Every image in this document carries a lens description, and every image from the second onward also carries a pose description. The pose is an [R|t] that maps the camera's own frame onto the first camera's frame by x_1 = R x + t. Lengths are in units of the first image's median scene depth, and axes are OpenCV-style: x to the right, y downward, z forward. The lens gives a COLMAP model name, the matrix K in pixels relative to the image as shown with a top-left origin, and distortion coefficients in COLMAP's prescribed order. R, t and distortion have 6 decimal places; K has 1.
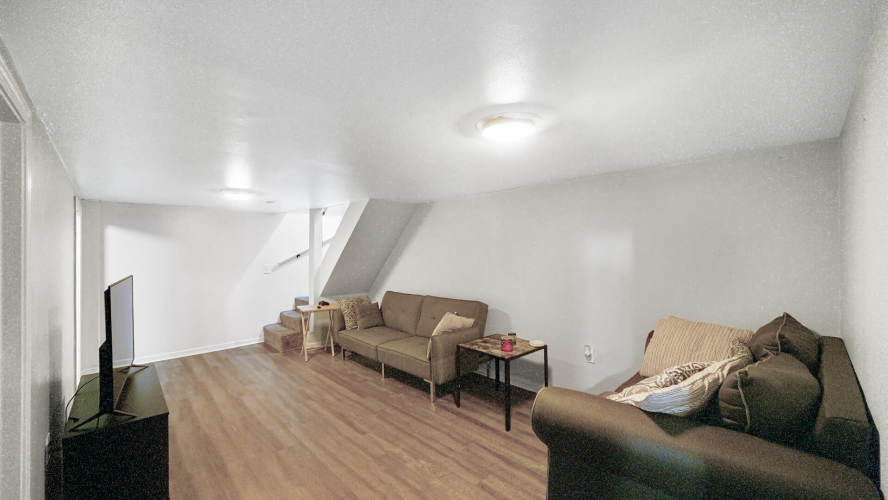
lens RADIAL K [[349.7, 0, 444.4], [0, 349.7, 248.7], [0, 0, 1]] dist [0.000543, -0.000370]
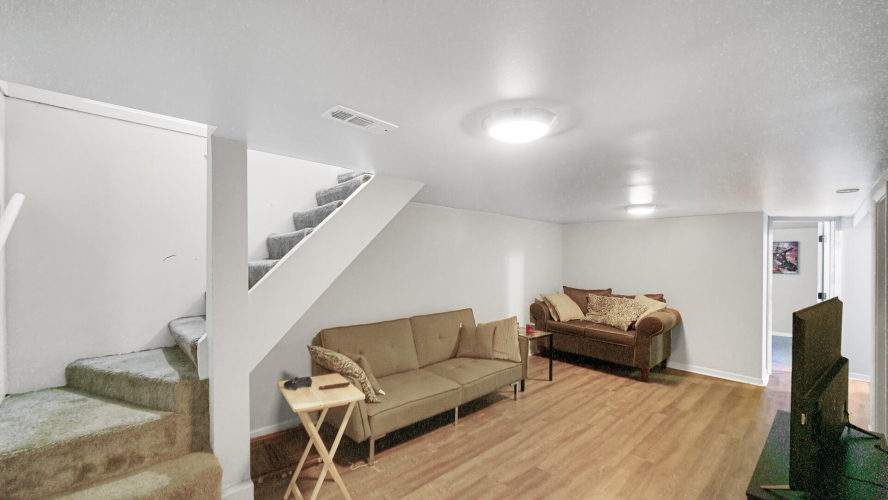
lens RADIAL K [[349.7, 0, 444.2], [0, 349.7, 256.4], [0, 0, 1]] dist [0.000543, -0.000370]
pose [[0.030482, 0.015132, 0.999421, -1.237210], [-0.004936, 0.999875, -0.014988, 0.006758], [-0.999523, -0.004476, 0.030552, 1.295187]]
